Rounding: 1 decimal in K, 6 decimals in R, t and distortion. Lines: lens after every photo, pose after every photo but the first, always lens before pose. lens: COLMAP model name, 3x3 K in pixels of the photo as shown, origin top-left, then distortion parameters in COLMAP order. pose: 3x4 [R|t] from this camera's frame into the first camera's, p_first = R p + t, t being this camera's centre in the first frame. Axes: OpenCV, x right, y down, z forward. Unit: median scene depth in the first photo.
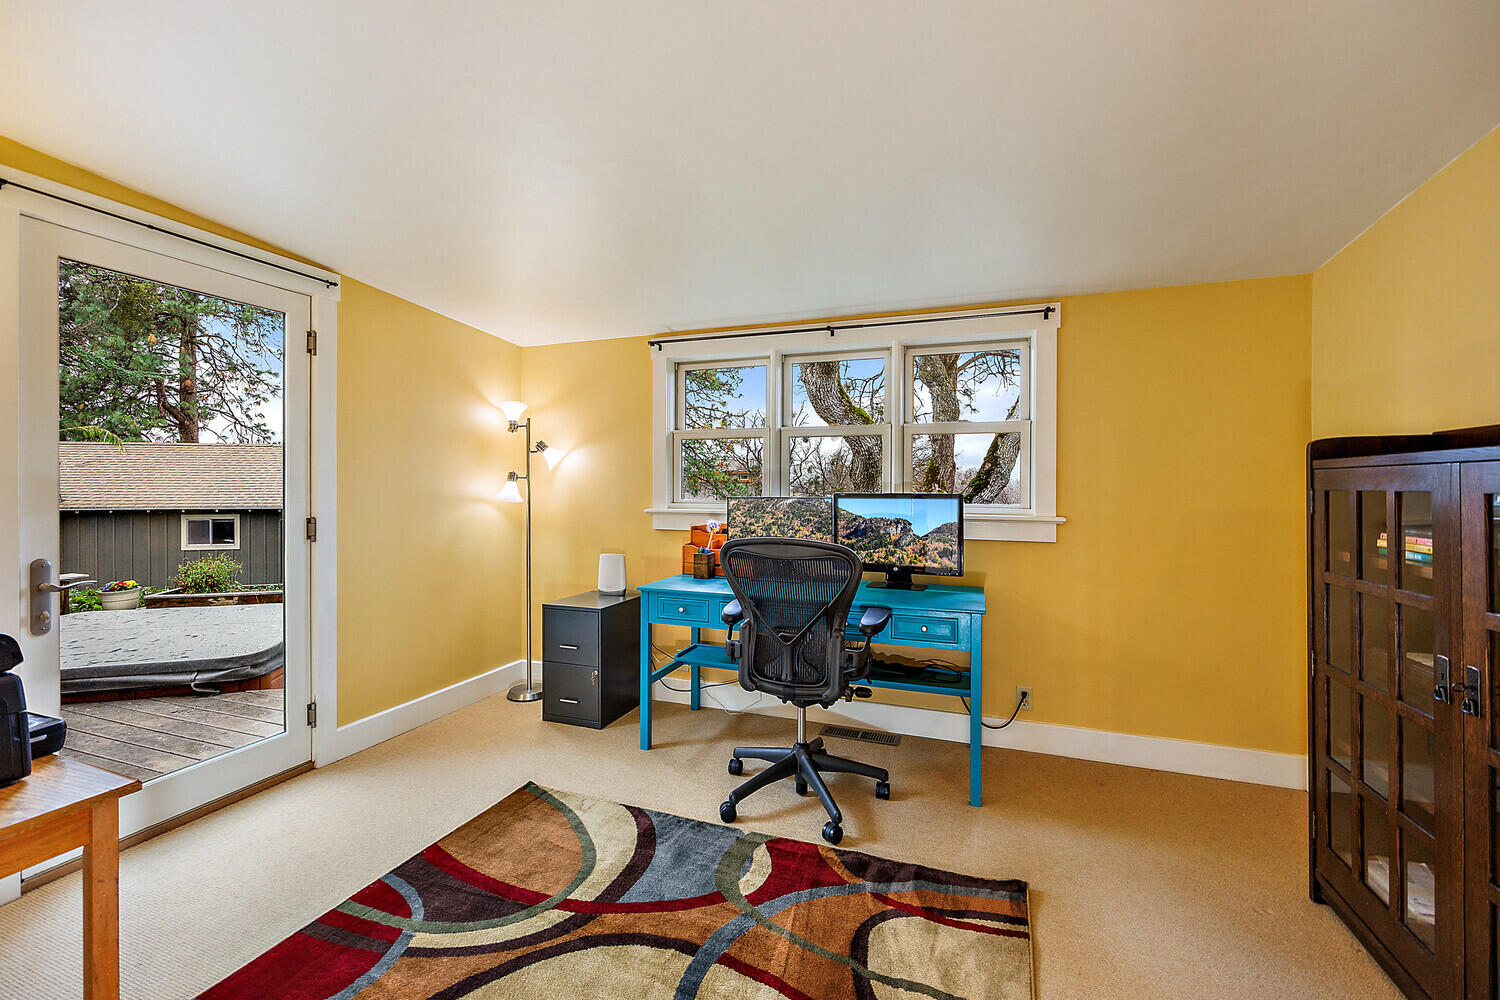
lens RADIAL K [[623.4, 0, 750.8], [0, 623.4, 493.4], [0, 0, 1]] dist [0.009460, 0.000262]
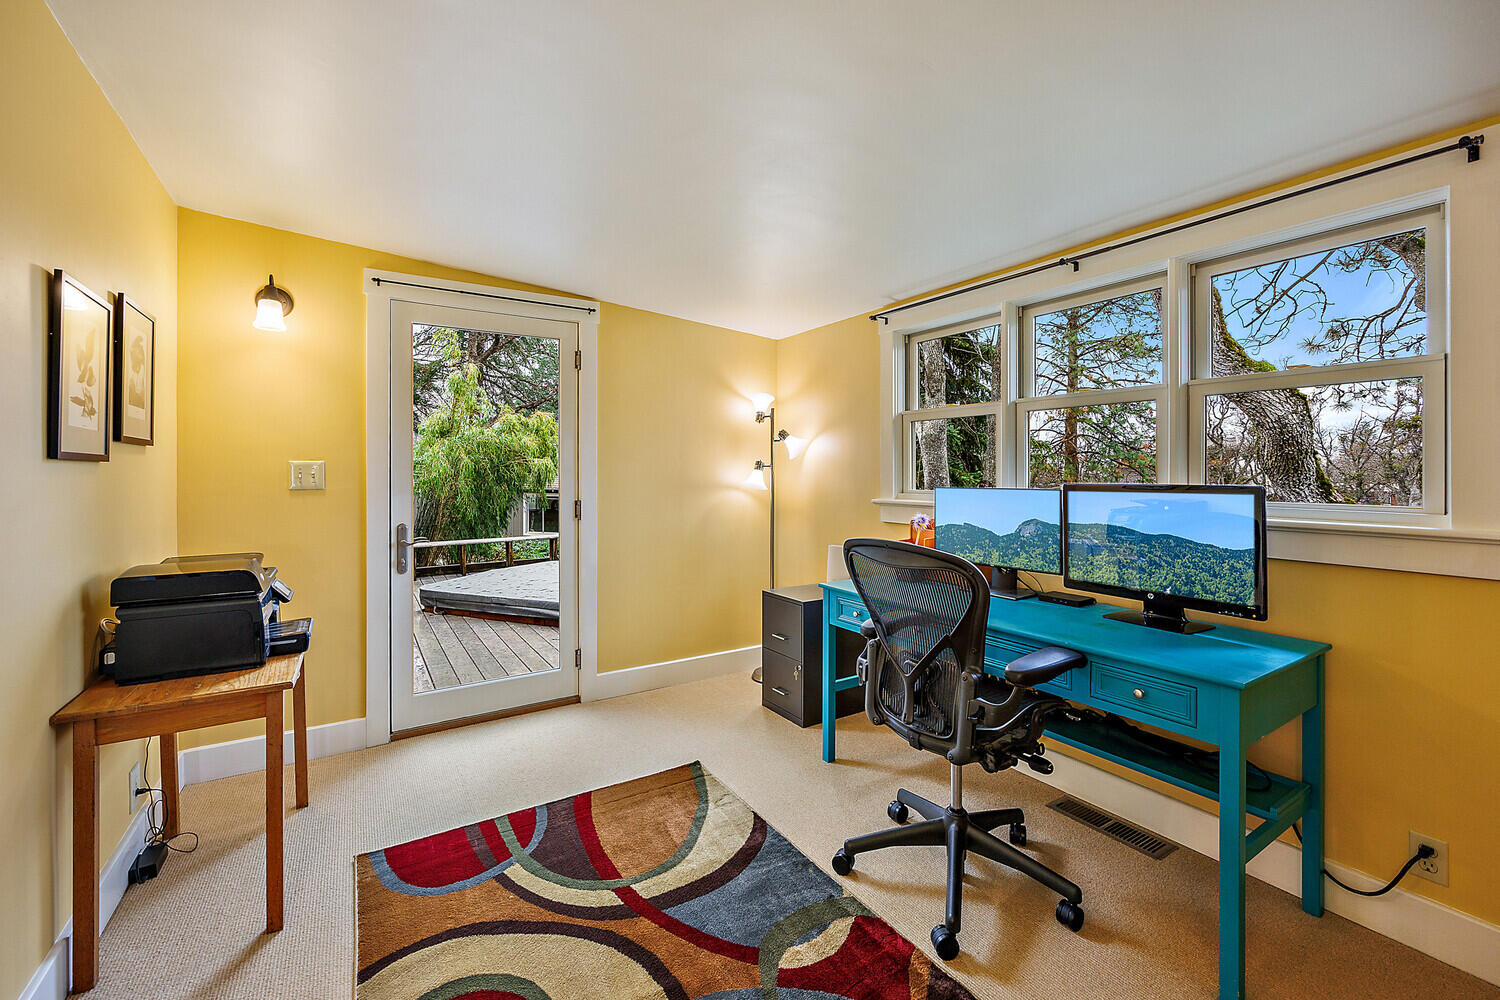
lens RADIAL K [[621.6, 0, 753.1], [0, 621.6, 477.6], [0, 0, 1]] dist [0.000604, 0.000160]
pose [[0.799103, 0.002004, -0.601191, 0.297296], [-0.004164, 0.999989, -0.002202, -0.004652], [0.601180, 0.004263, 0.799103, 0.204936]]
